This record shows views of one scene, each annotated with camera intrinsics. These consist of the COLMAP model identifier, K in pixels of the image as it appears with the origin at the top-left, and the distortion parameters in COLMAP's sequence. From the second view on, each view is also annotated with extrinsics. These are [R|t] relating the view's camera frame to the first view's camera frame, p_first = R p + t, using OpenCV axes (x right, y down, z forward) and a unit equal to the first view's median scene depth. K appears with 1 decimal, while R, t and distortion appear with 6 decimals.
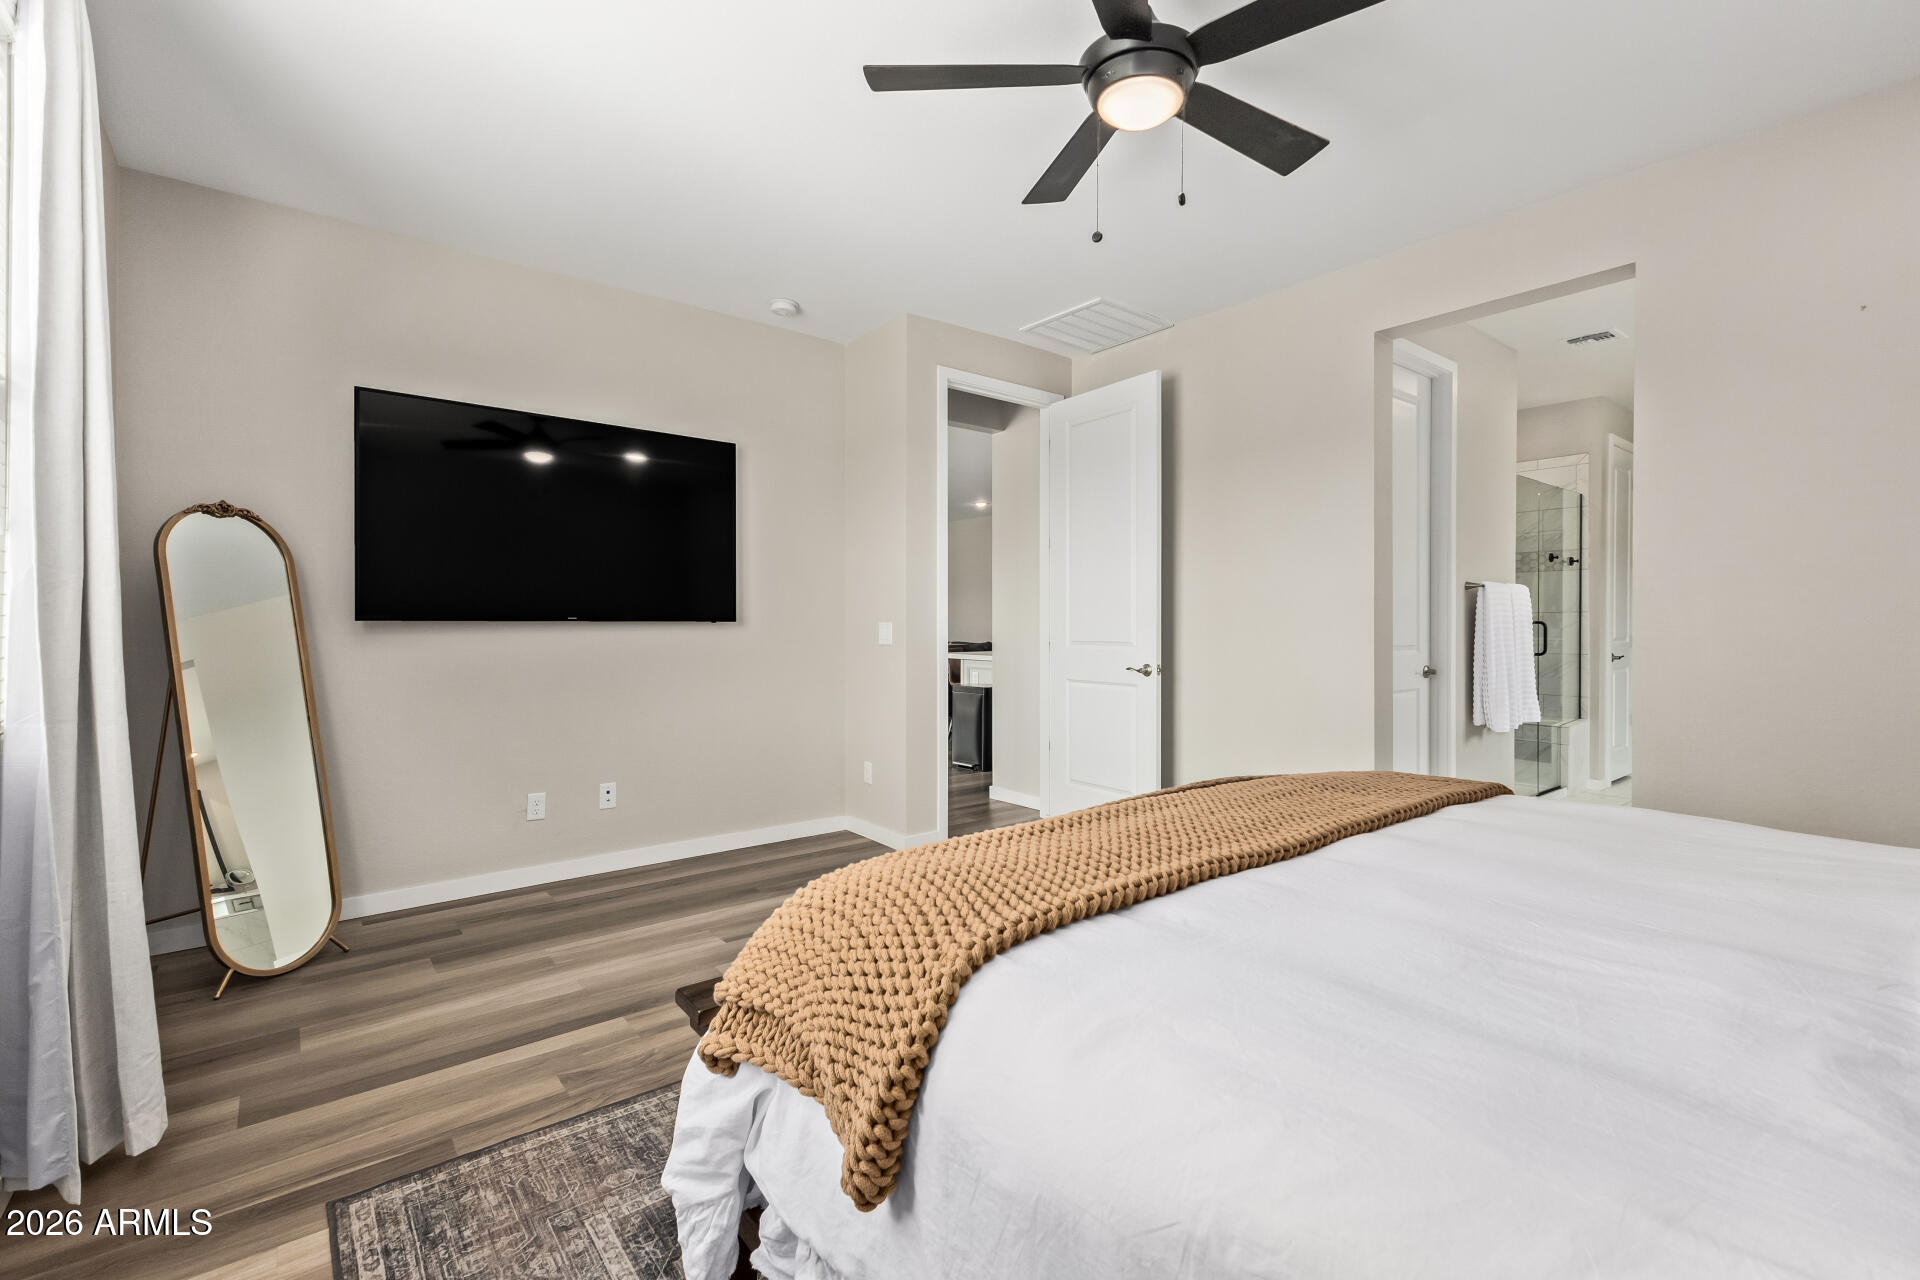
lens RADIAL K [[836.5, 0, 962.0], [0, 836.5, 631.2], [0, 0, 1]] dist [0.019803, 0.000048]
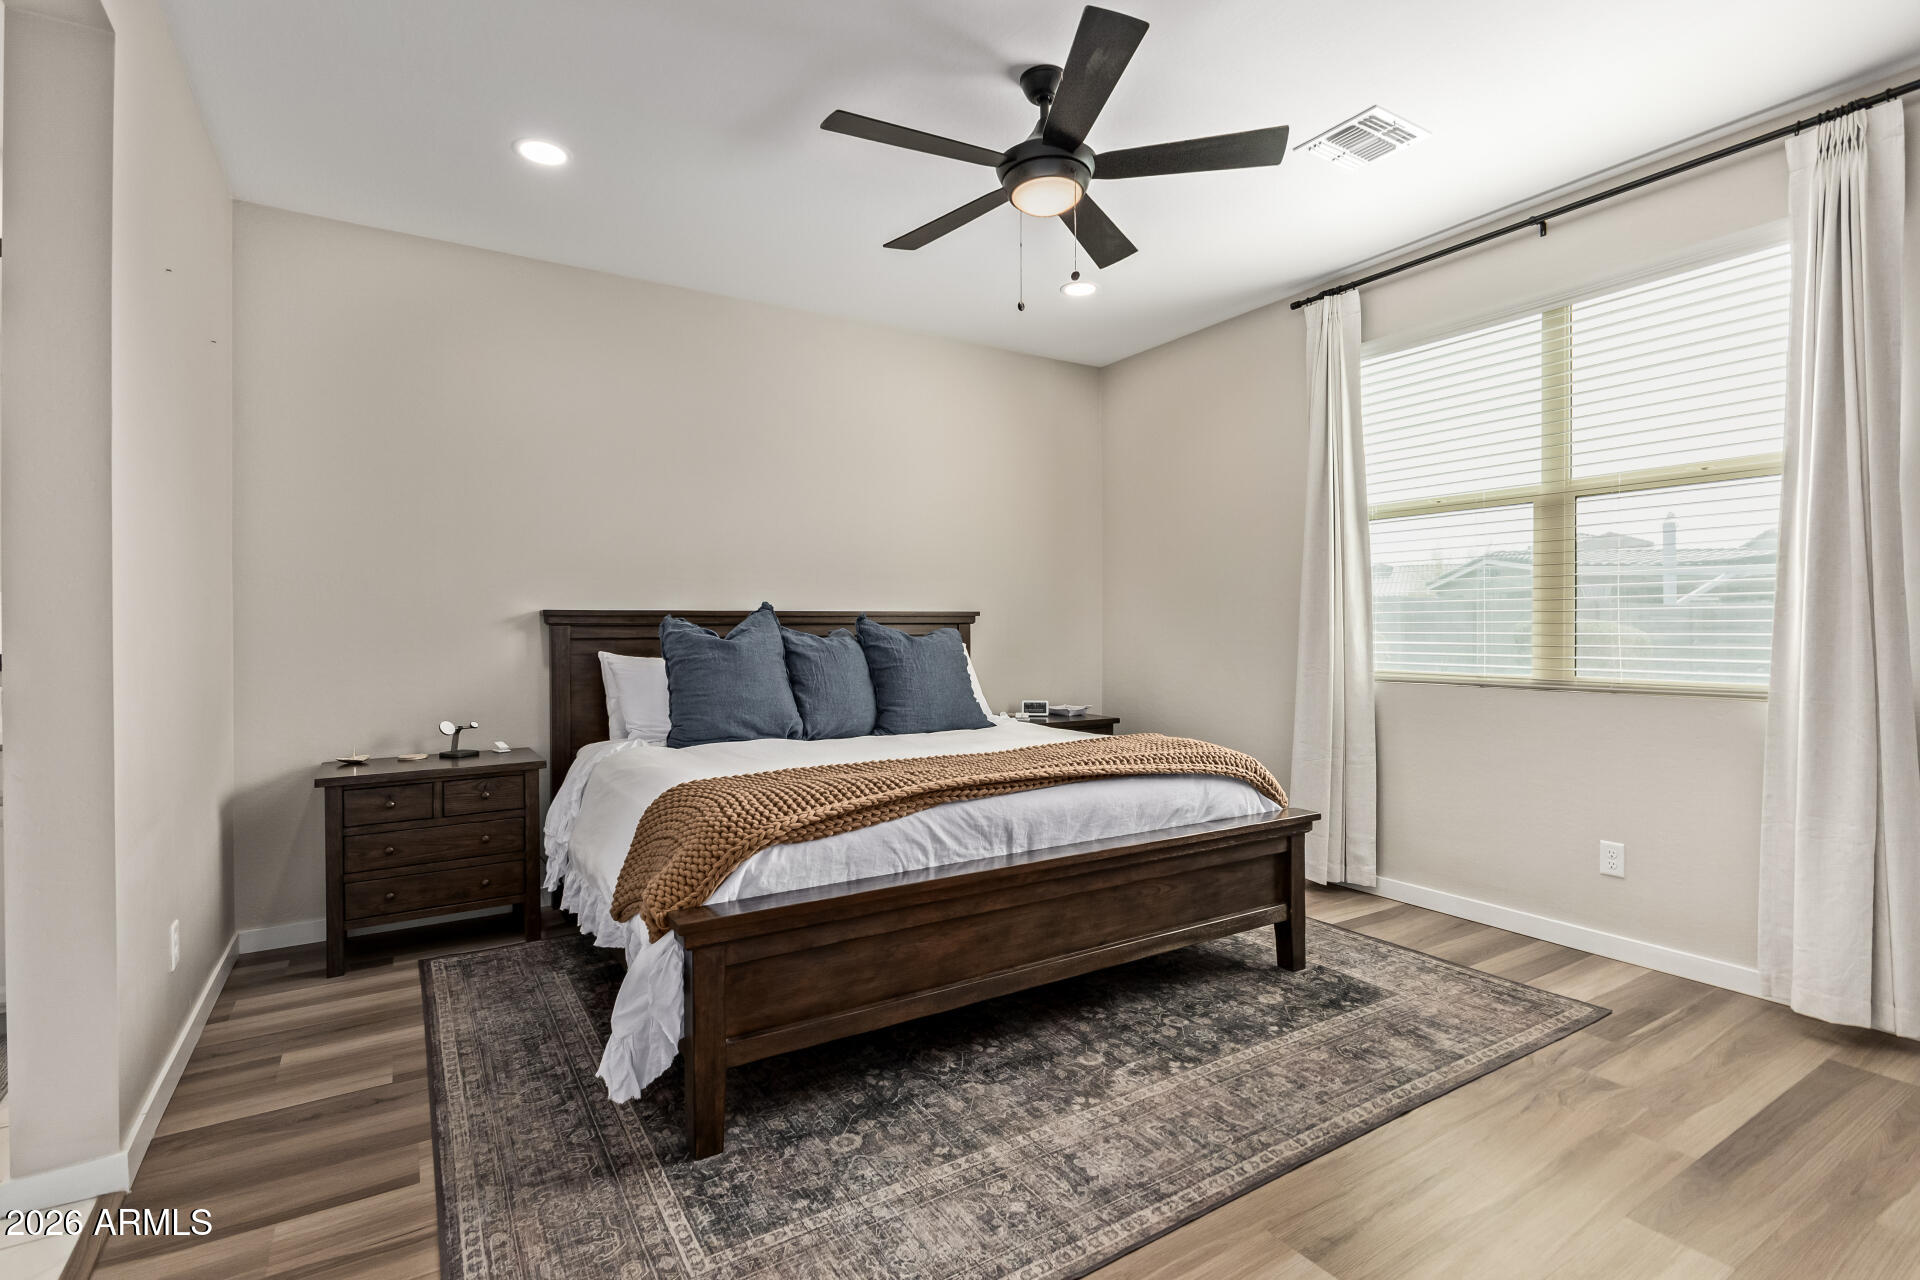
lens RADIAL K [[903.4, 0, 959.7], [0, 903.4, 637.1], [0, 0, 1]] dist [0.000592, -0.004095]
pose [[-0.993591, 0.003394, 0.112987, 0.131634], [0.005746, 0.999773, 0.020497, -0.018554], [-0.112892, 0.021015, -0.993385, 1.594348]]
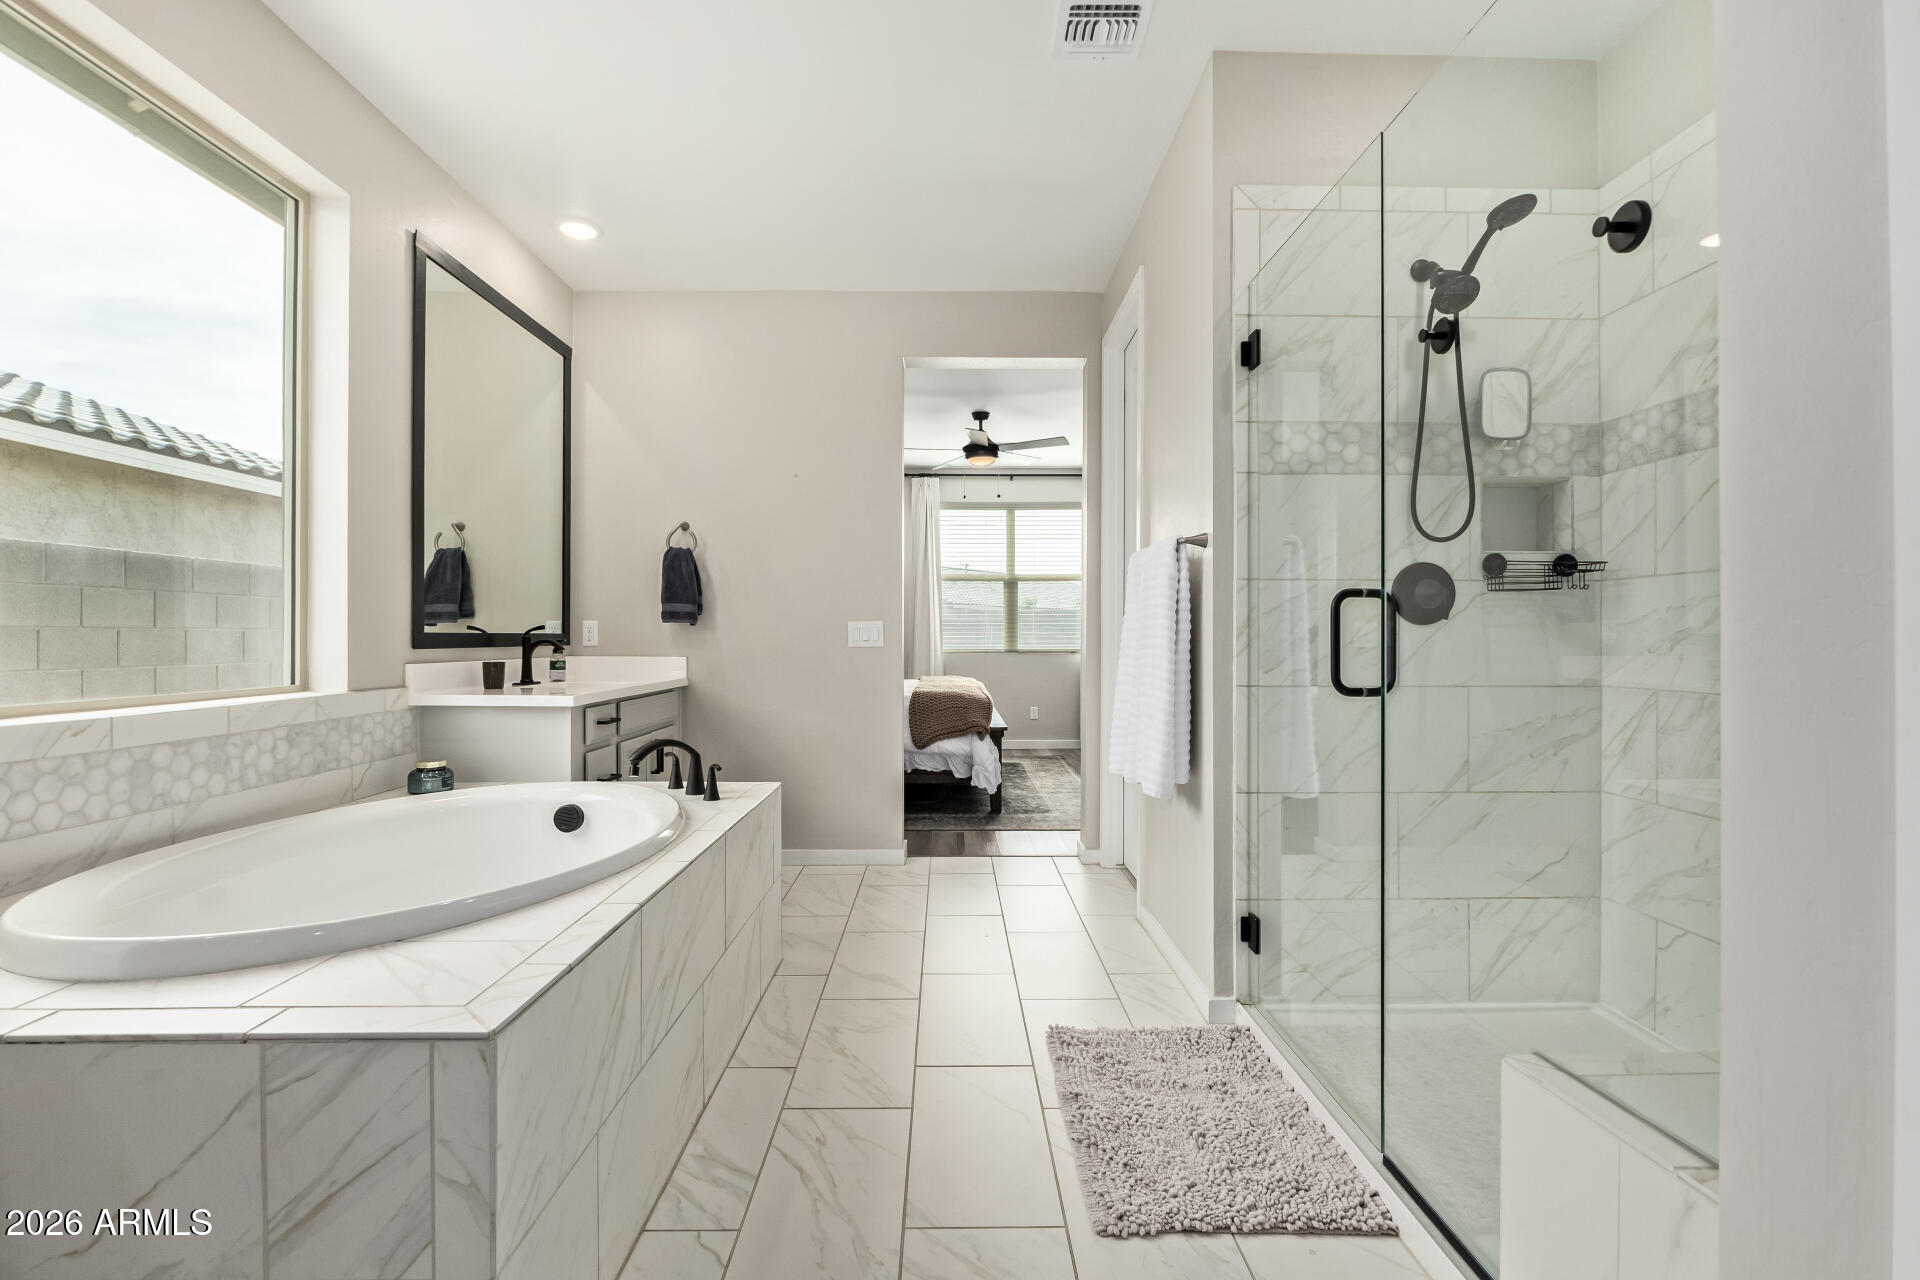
lens RADIAL K [[865.4, 0, 957.9], [0, 865.4, 633.4], [0, 0, 1]] dist [-0.009912, -0.000067]
pose [[-0.614623, -0.003476, -0.788814, 1.923562], [-0.006388, 0.999979, 0.000570, 0.009941], [0.788795, 0.005390, -0.614632, 2.005585]]
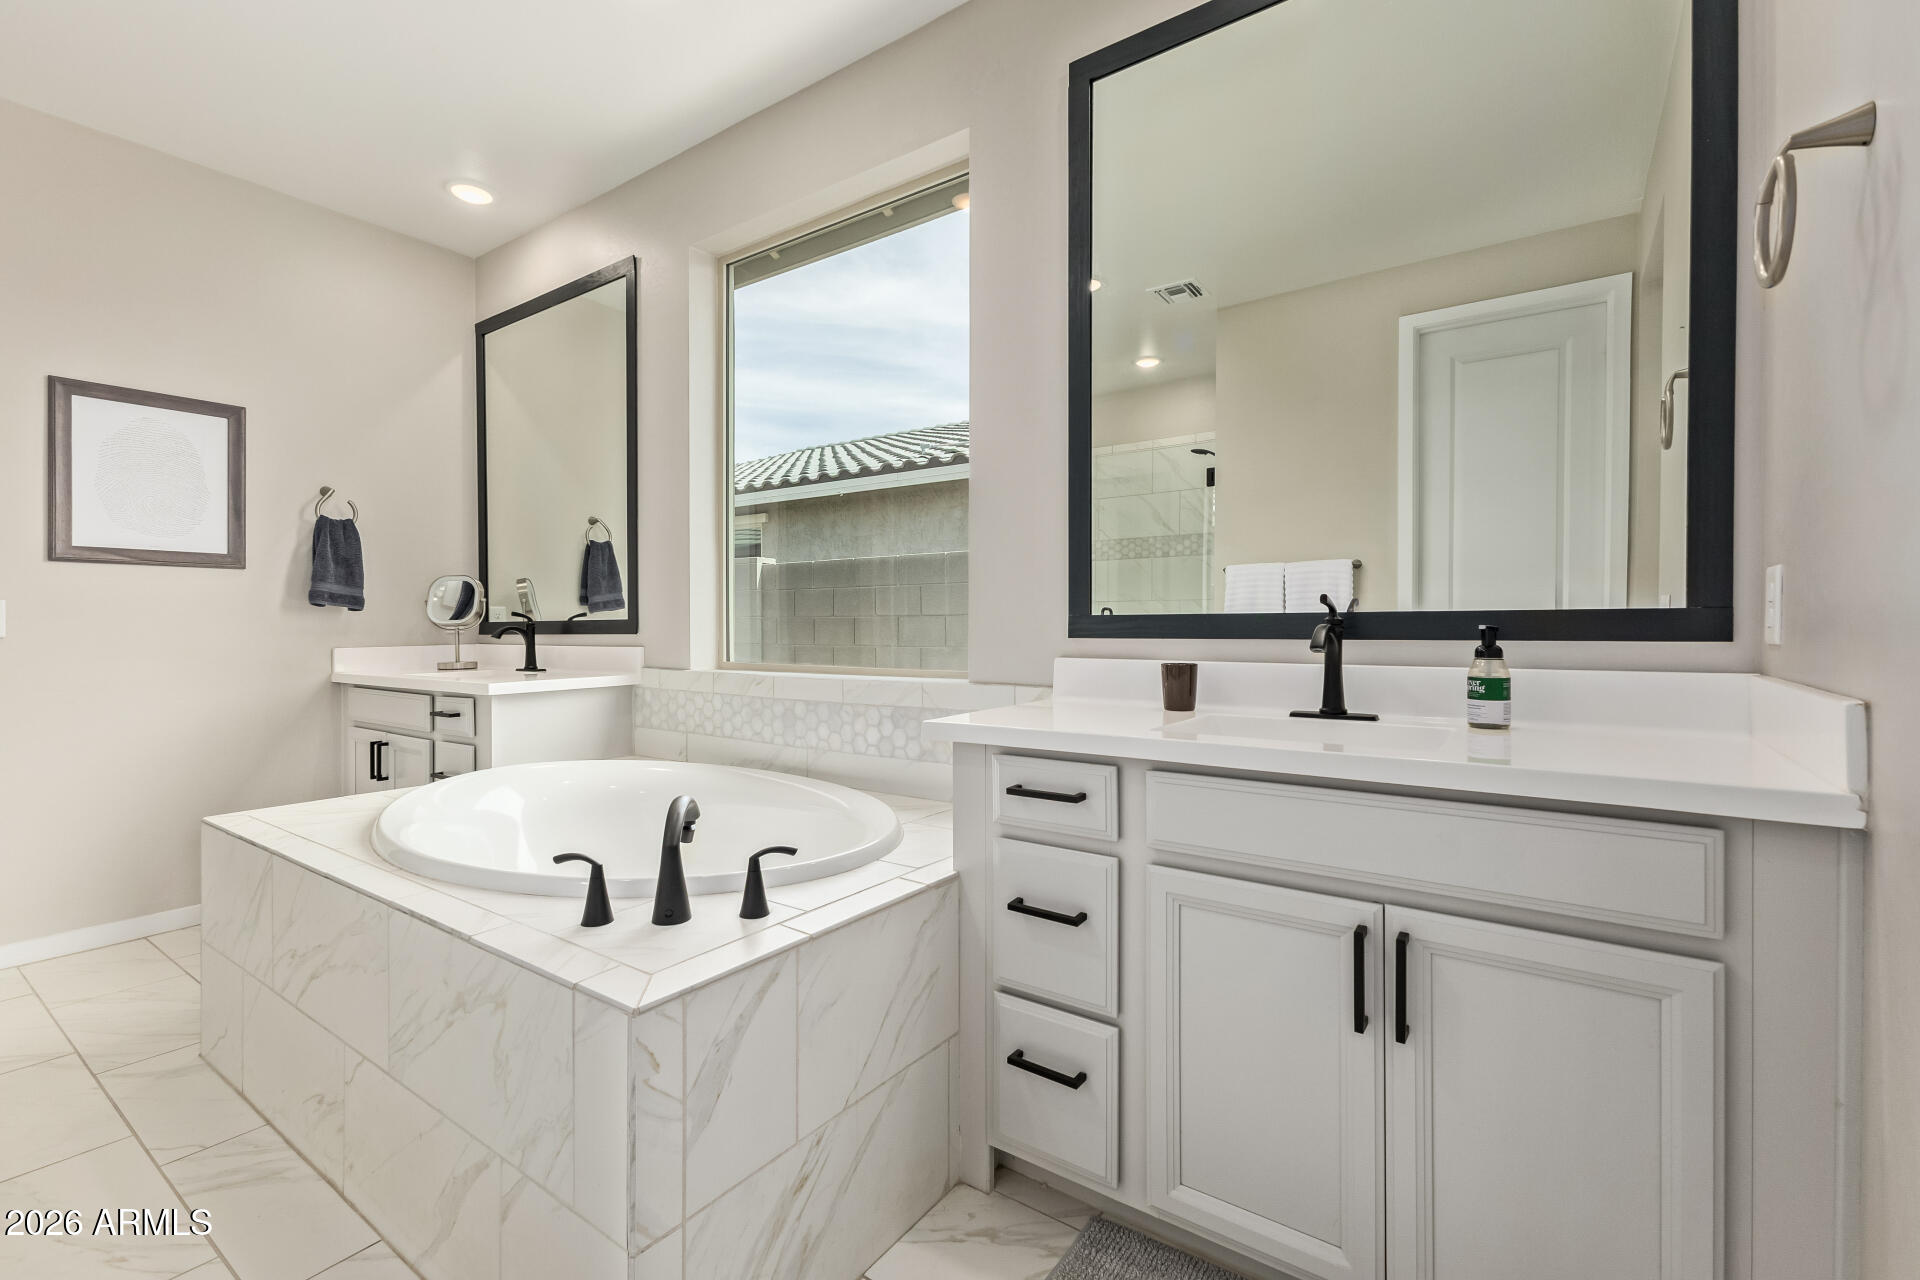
lens RADIAL K [[834.9, 0, 946.1], [0, 834.9, 625.1], [0, 0, 1]] dist [0.001309, 0.000162]
pose [[-0.265213, -0.003984, 0.964182, 0.874049], [0.014429, 0.999863, 0.008100, 0.015251], [-0.964082, 0.016061, -0.265119, 1.186103]]
